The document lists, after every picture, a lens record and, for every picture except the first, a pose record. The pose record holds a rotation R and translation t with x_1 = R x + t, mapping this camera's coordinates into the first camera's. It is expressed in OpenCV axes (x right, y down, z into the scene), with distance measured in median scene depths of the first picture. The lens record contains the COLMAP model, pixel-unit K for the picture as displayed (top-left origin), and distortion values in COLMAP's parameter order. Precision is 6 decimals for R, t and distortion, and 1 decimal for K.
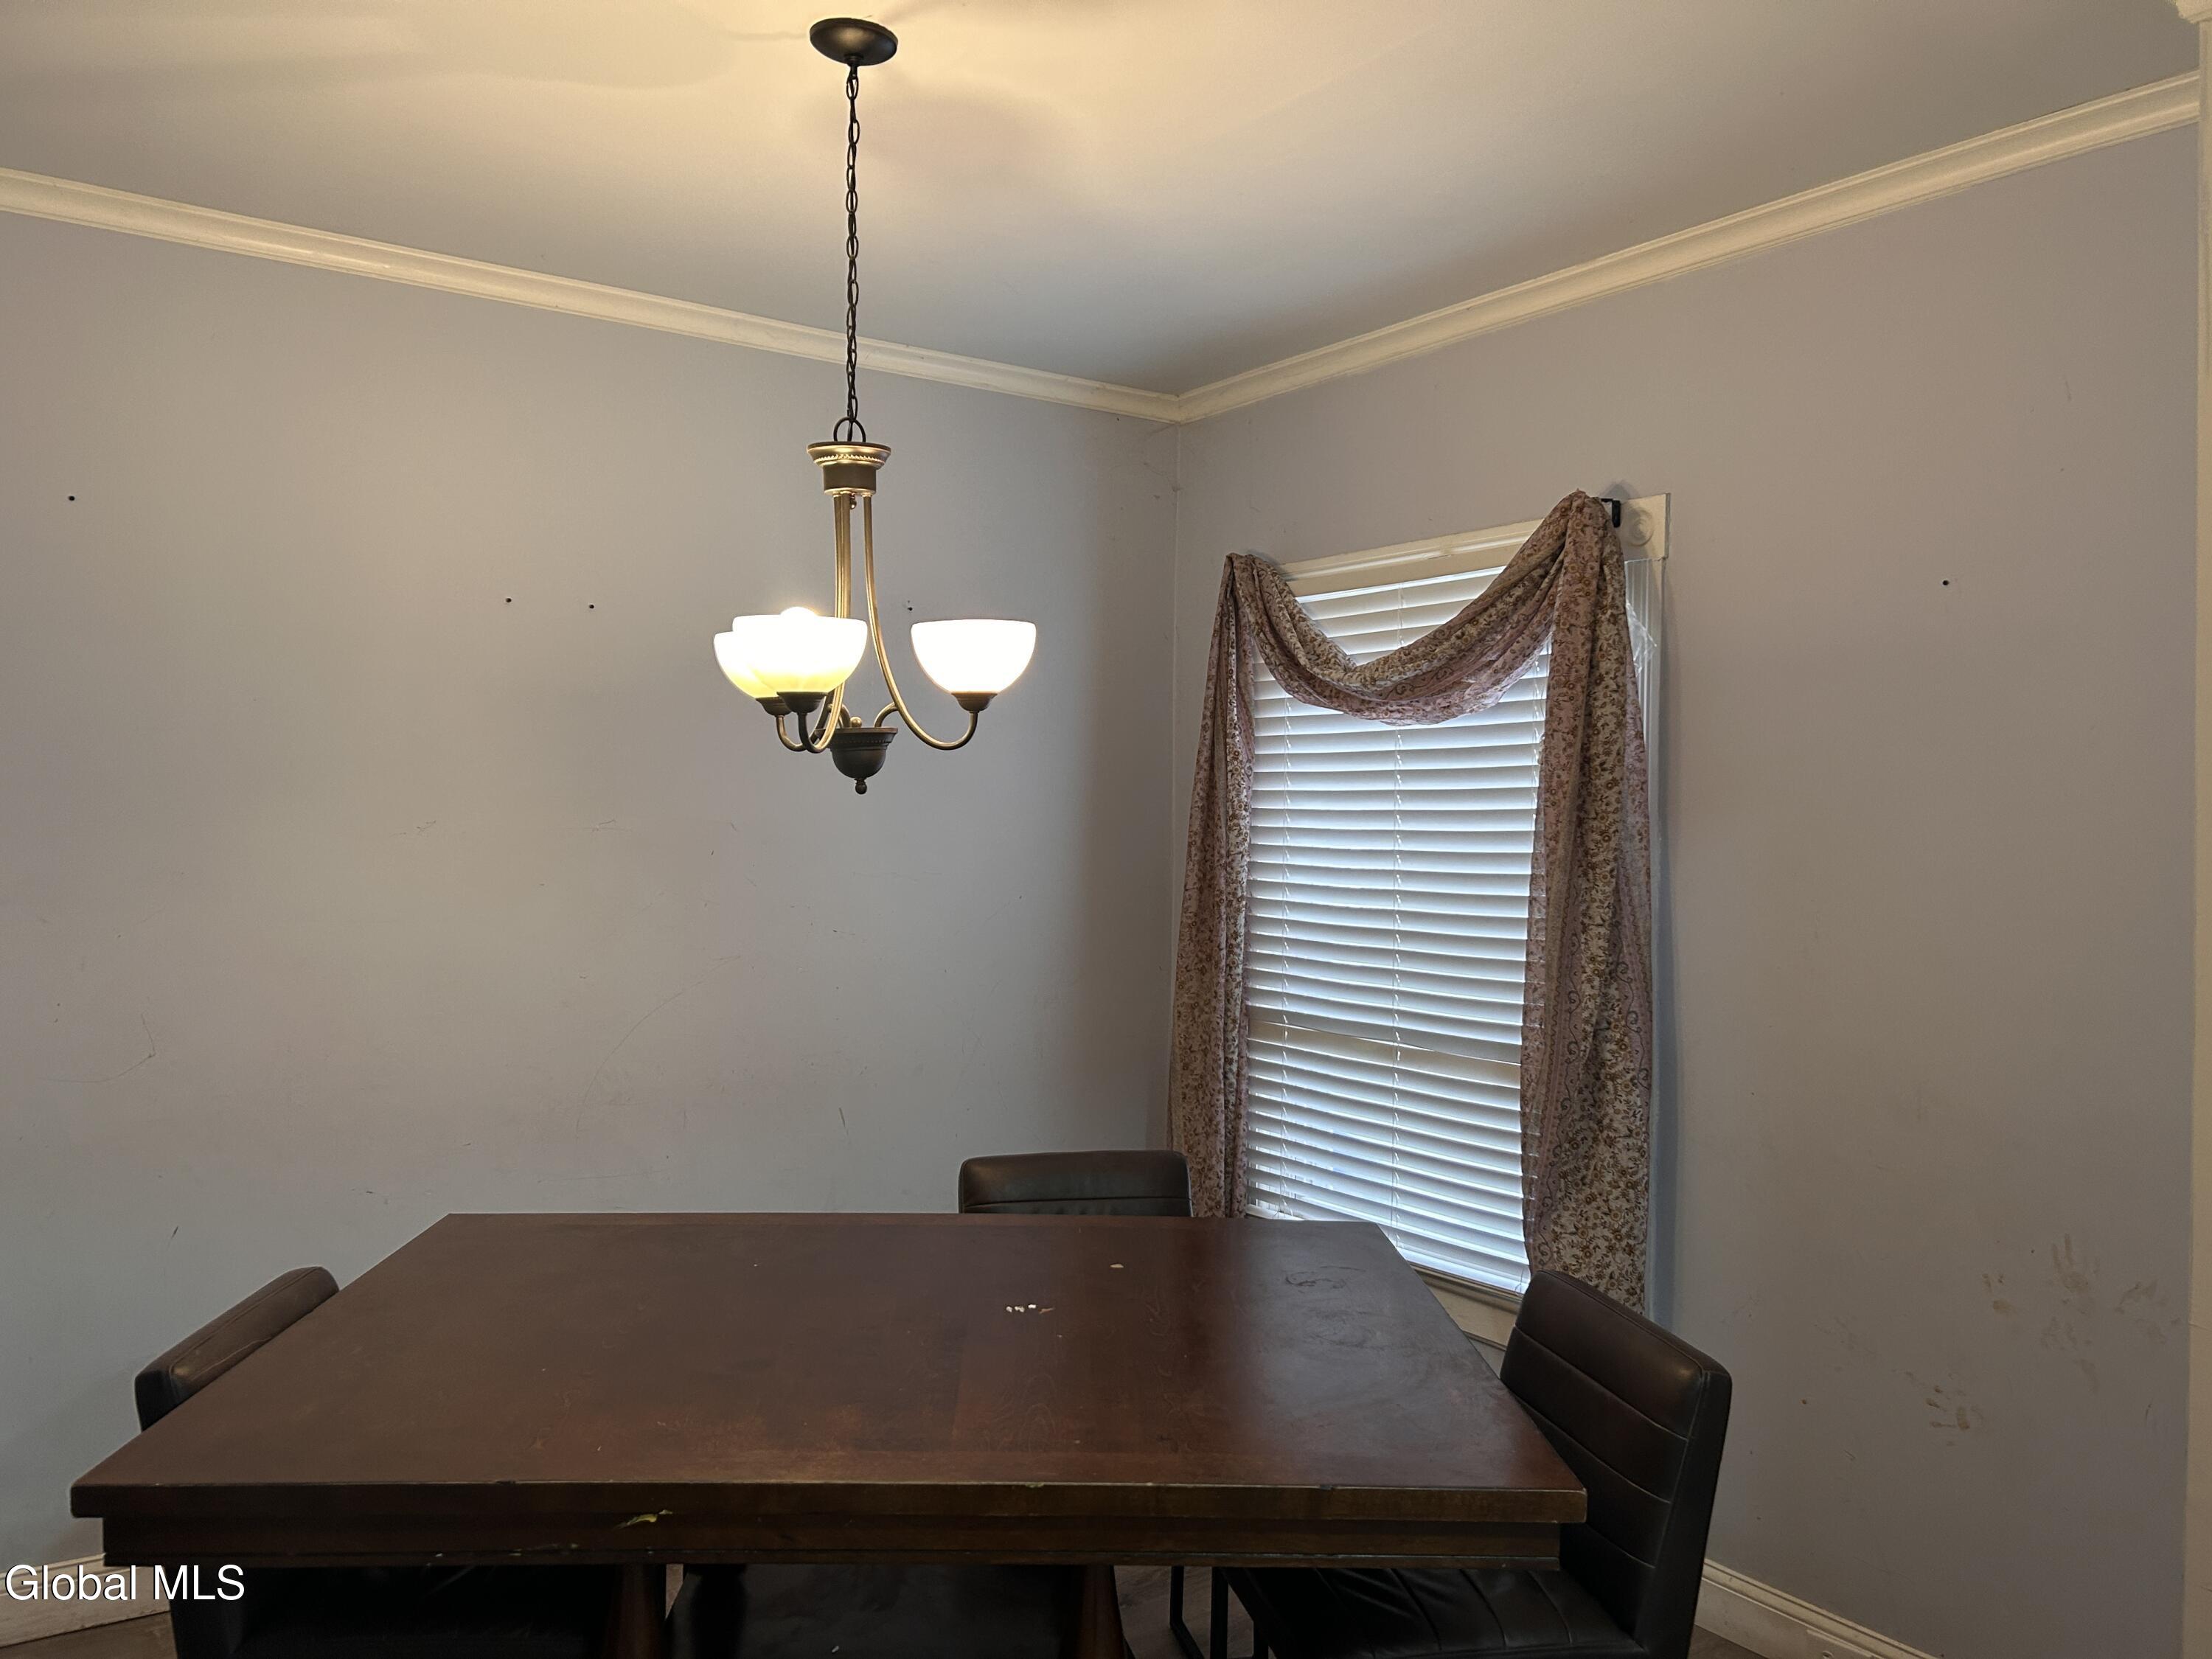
lens RADIAL K [[1661.6, 0, 1103.3], [0, 1661.6, 837.6], [0, 0, 1]] dist [0.051036, -0.053224]
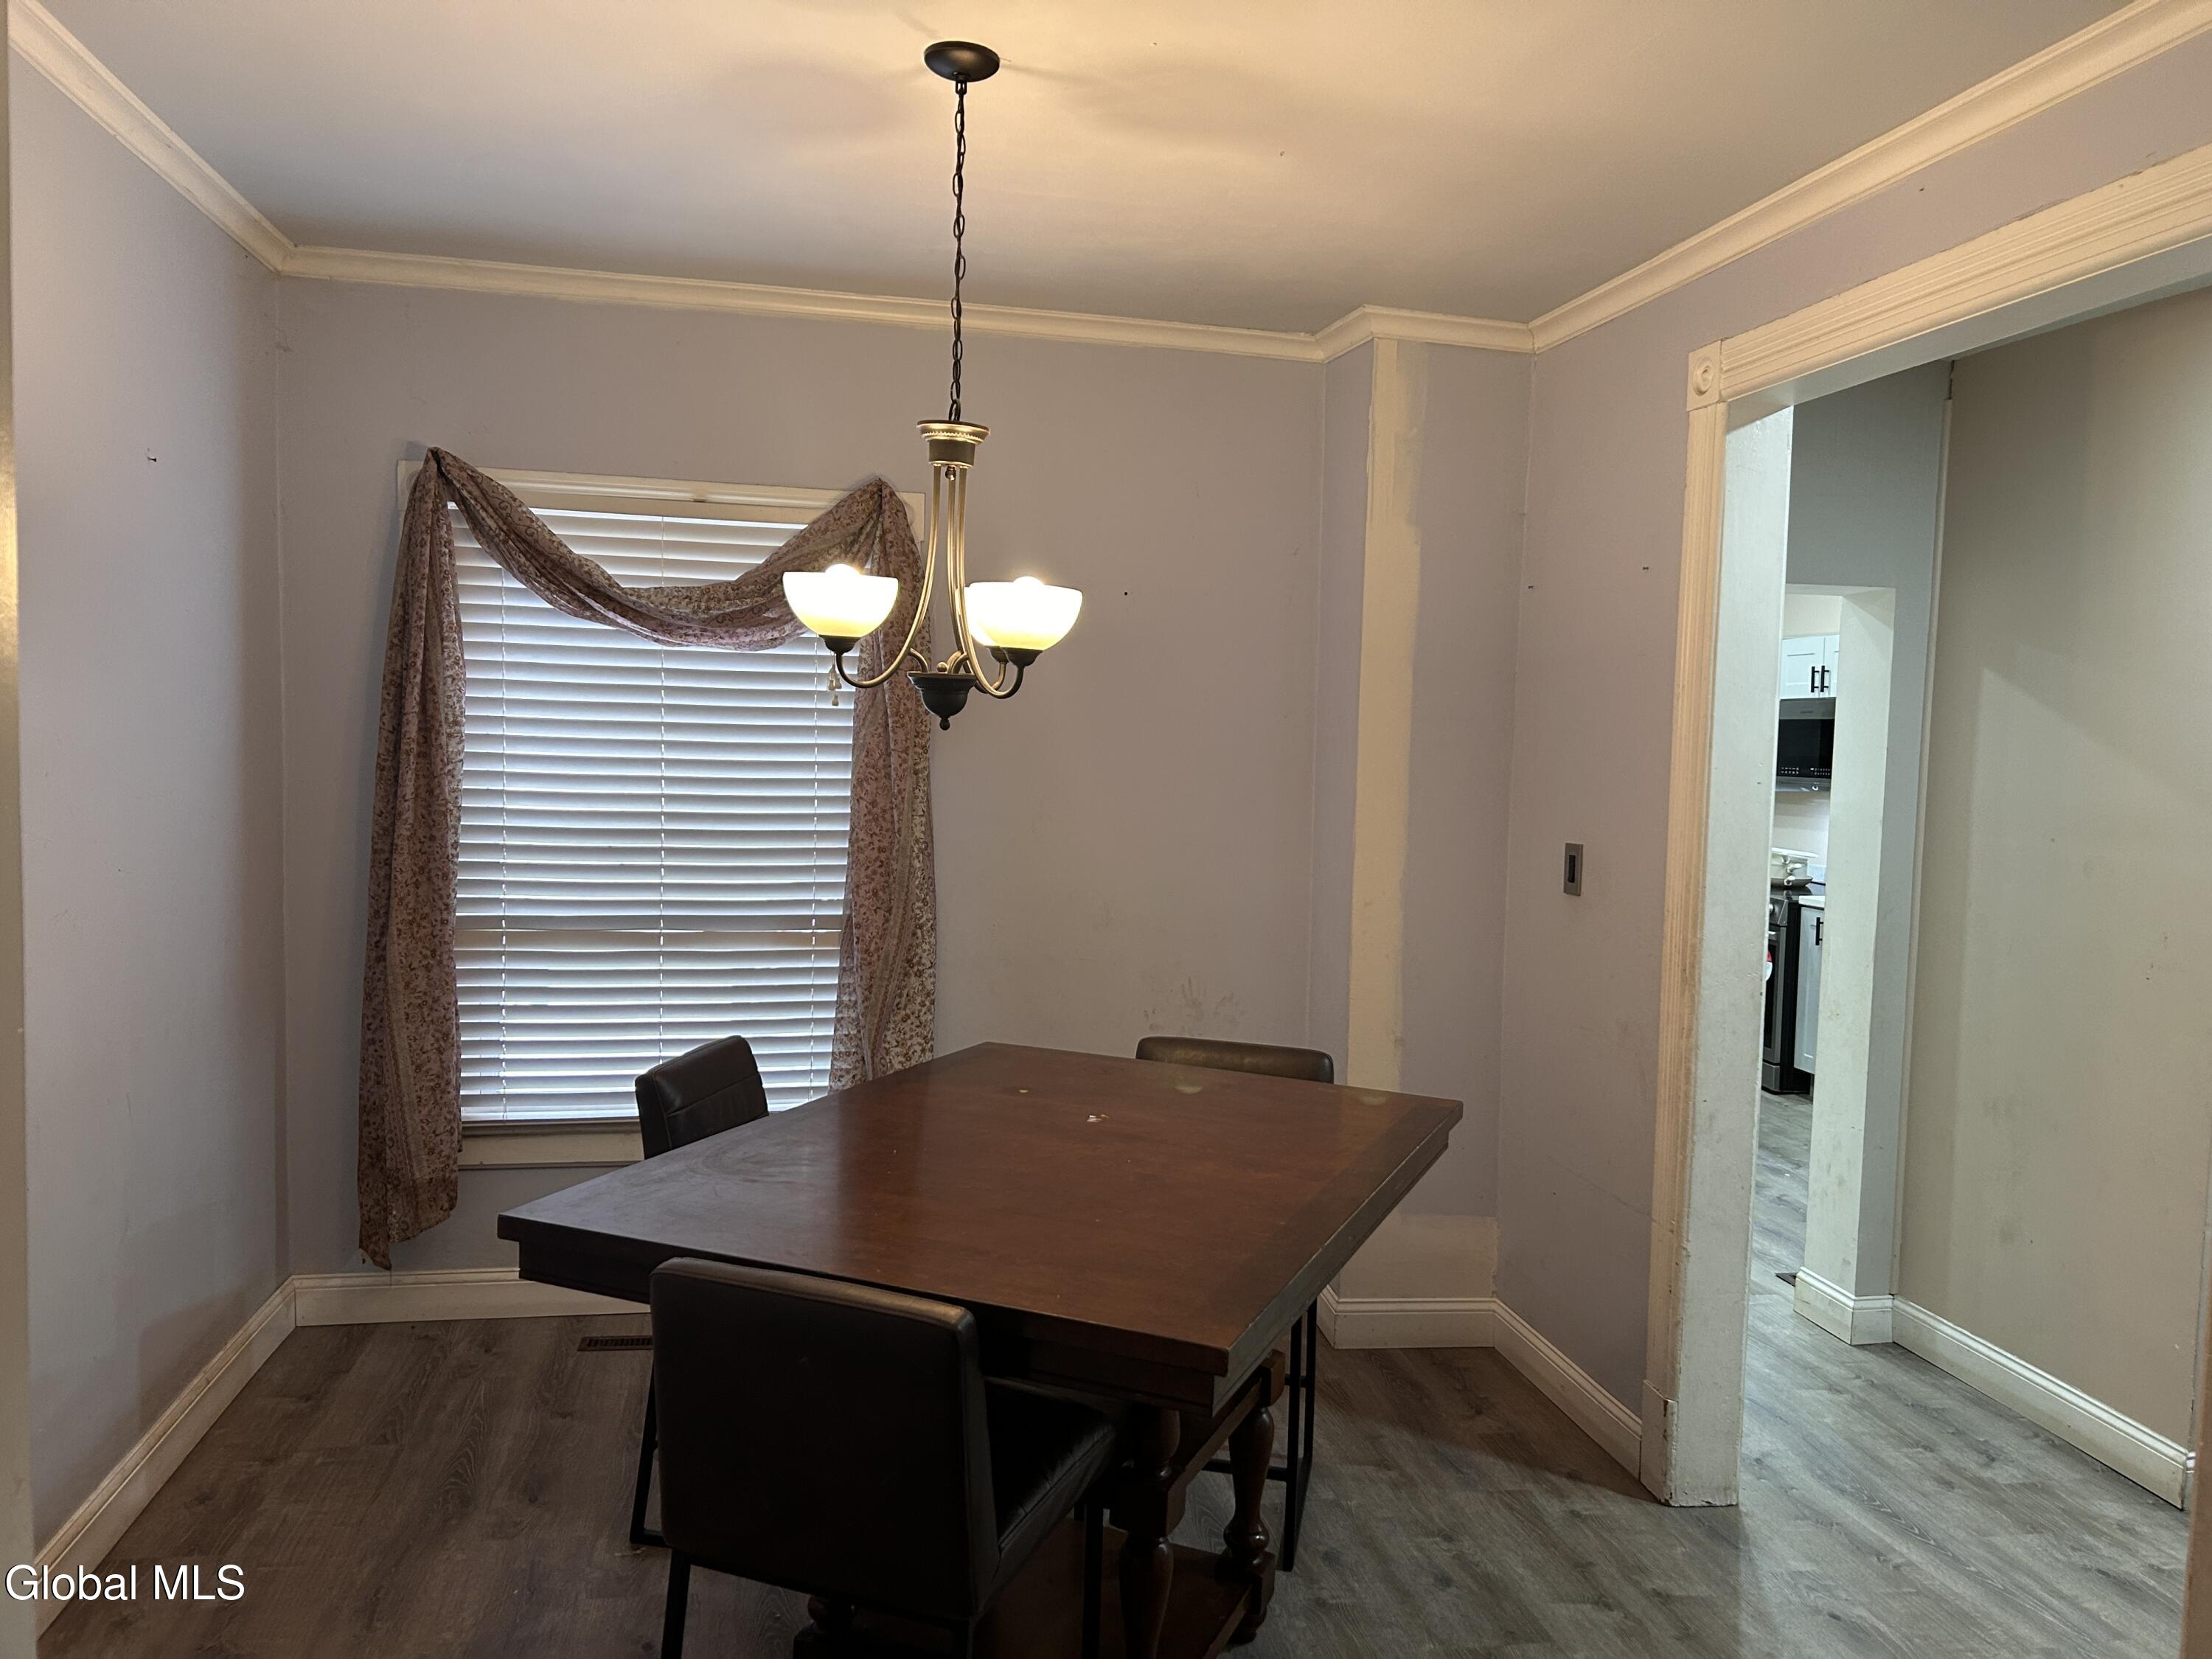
lens RADIAL K [[1661.6, 0, 1116.0], [0, 1661.6, 837.9], [0, 0, 1]] dist [0.051036, -0.053224]
pose [[0.395984, -0.060558, 0.916258, -0.854091], [-0.012141, 0.997390, 0.071168, -0.025830], [-0.918177, -0.039305, 0.394216, 0.320513]]
